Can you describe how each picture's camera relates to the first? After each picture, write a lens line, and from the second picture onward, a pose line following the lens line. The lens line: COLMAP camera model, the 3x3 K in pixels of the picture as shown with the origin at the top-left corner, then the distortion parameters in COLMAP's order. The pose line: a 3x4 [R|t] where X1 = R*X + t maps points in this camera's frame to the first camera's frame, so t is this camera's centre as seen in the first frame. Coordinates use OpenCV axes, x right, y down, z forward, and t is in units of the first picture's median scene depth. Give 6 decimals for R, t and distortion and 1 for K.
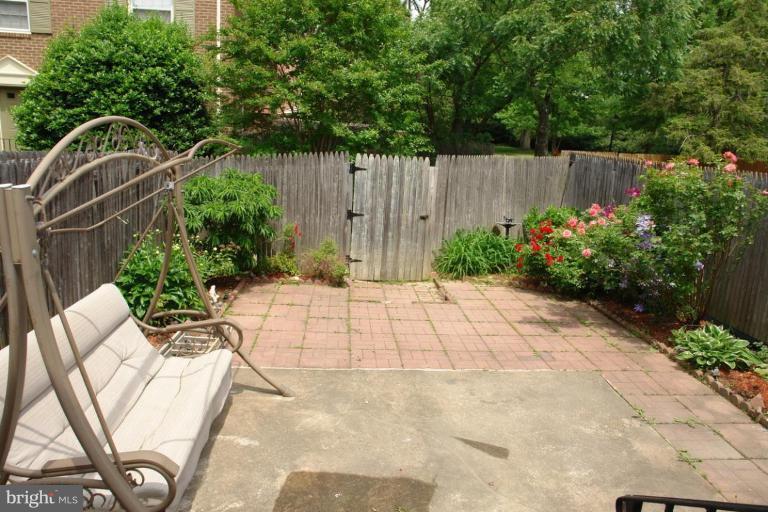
lens RADIAL K [[534.4, 0, 383.8], [0, 534.4, 254.0], [0, 0, 1]] dist [-0.080634, 0.036190]
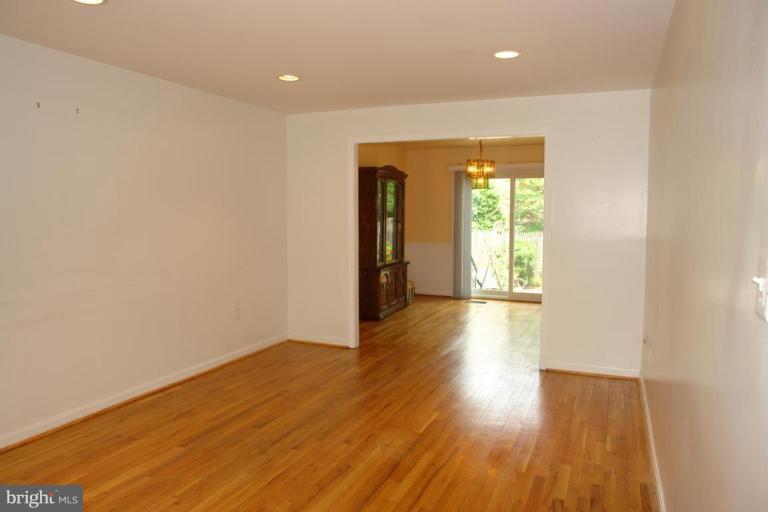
lens RADIAL K [[534.4, 0, 382.5], [0, 534.4, 252.6], [0, 0, 1]] dist [-0.080634, 0.036190]
pose [[0.878429, -0.013283, -0.477689, 0.270940], [-0.064885, 0.987041, -0.146764, 0.250031], [0.473448, 0.159916, 0.866183, -1.152528]]
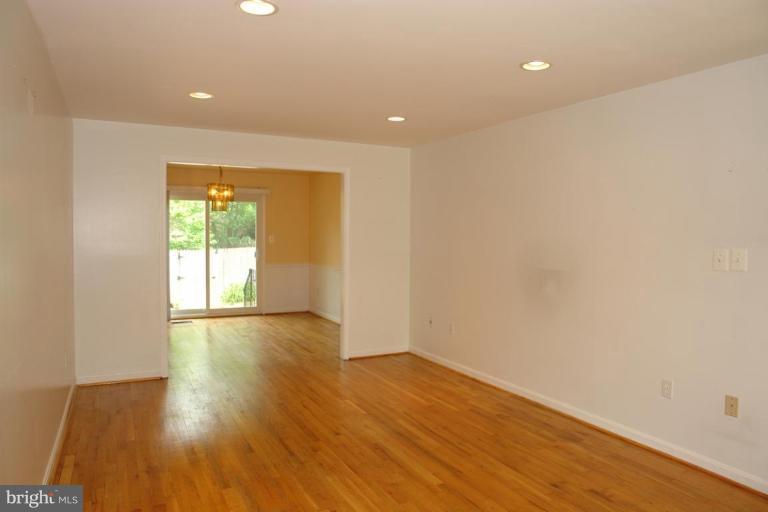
lens RADIAL K [[534.4, 0, 381.8], [0, 534.4, 257.0], [0, 0, 1]] dist [-0.080634, 0.036190]
pose [[0.928668, -0.069318, 0.364377, -0.070625], [0.129914, 0.980940, -0.144495, 0.255064], [-0.347416, 0.181526, 0.919973, -1.260522]]
